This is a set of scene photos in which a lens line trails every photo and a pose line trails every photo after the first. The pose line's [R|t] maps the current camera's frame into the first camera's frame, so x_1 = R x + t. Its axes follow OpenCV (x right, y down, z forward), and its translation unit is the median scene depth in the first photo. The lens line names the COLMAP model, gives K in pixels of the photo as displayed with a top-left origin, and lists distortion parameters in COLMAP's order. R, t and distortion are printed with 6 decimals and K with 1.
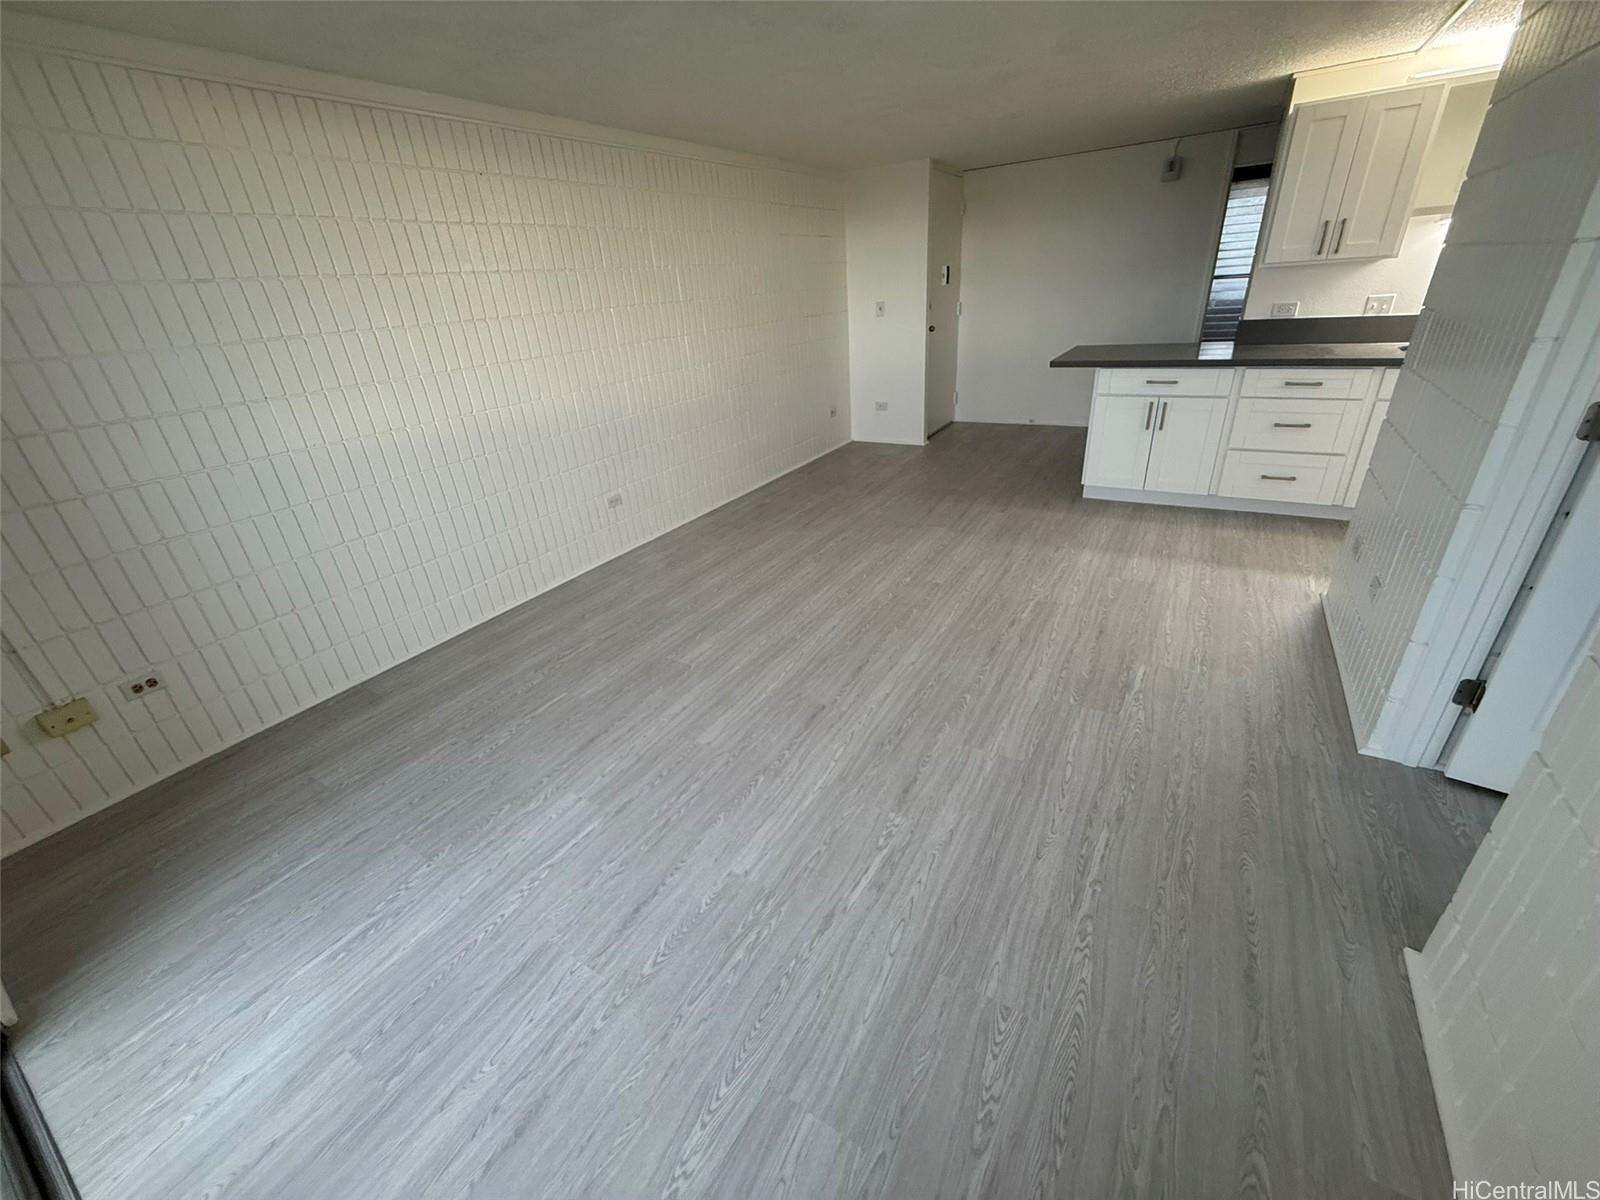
lens RADIAL K [[634.2, 0, 800.0], [0, 634.2, 600.0], [0, 0, 1]] dist [0.000136, -0.000014]
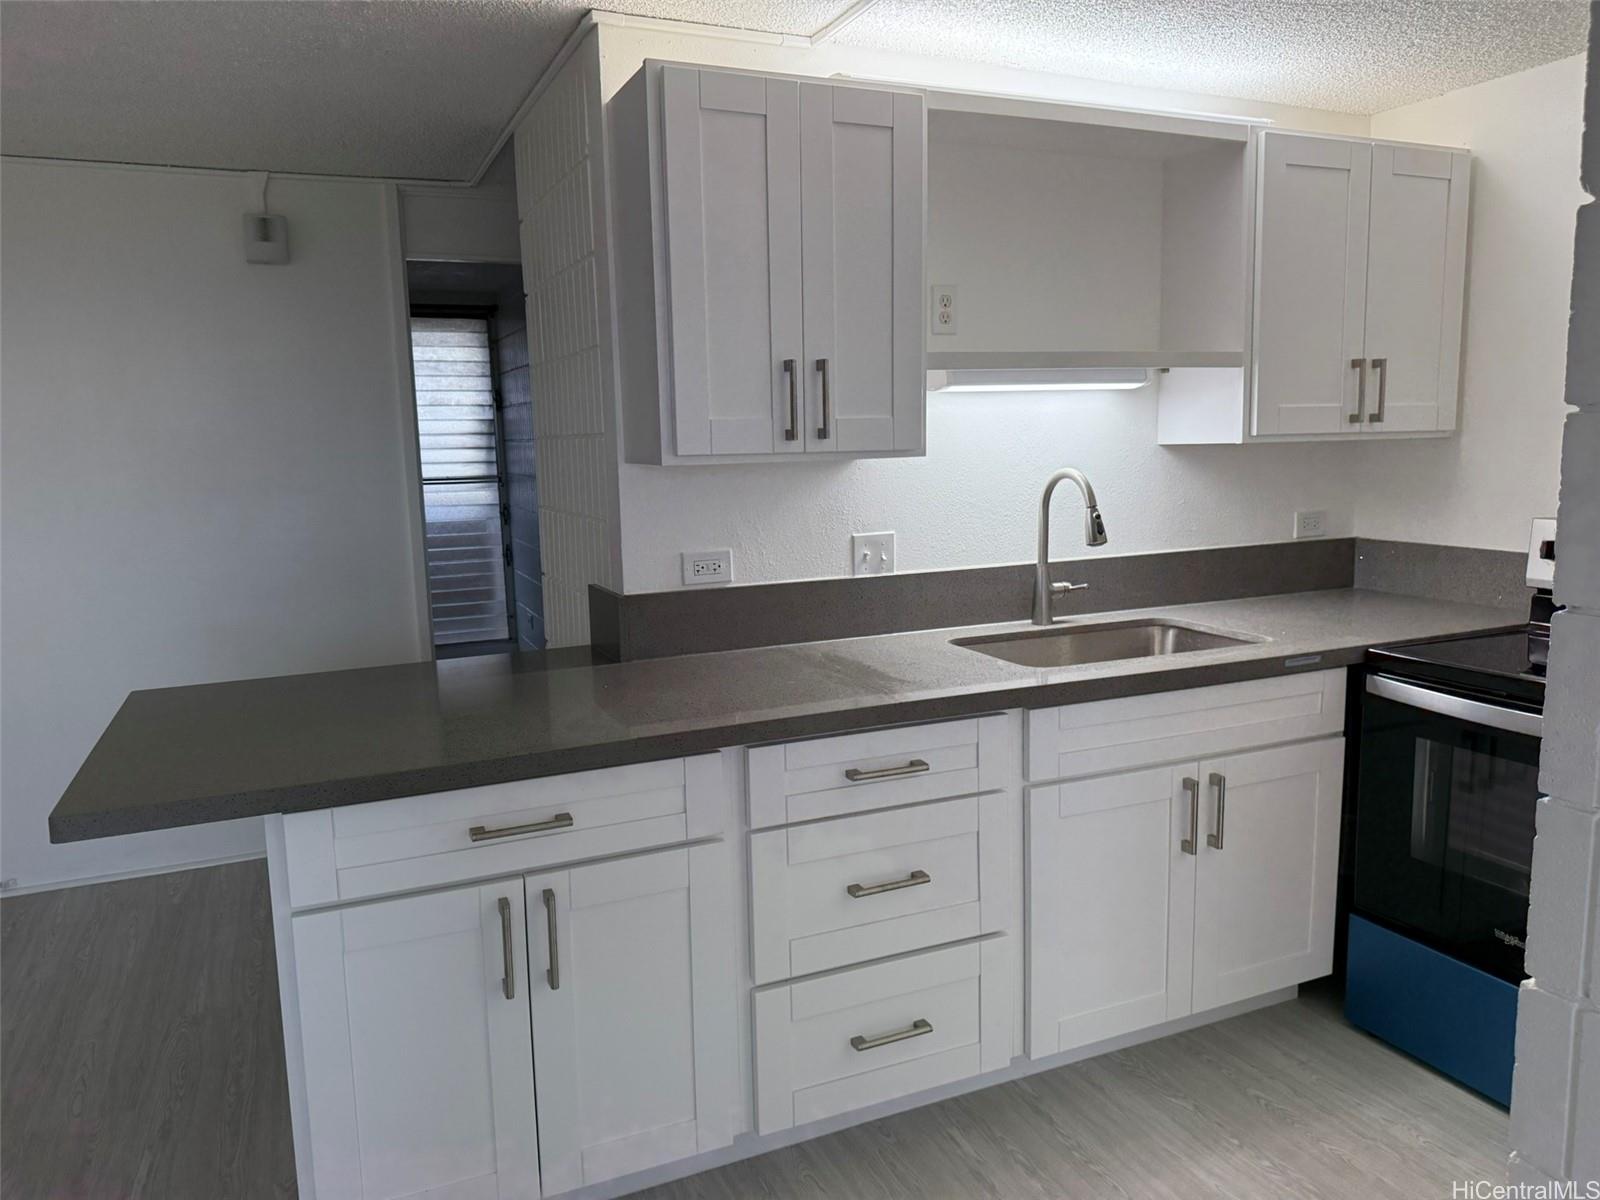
lens RADIAL K [[1114.8, 0, 800.0], [0, 1114.8, 600.0], [0, 0, 1]] dist [0.049349, -0.061395]
pose [[0.579030, -0.066787, 0.812566, 0.248941], [0.342895, 0.924158, -0.168387, -0.308096], [-0.739694, 0.376126, 0.558017, 0.594824]]
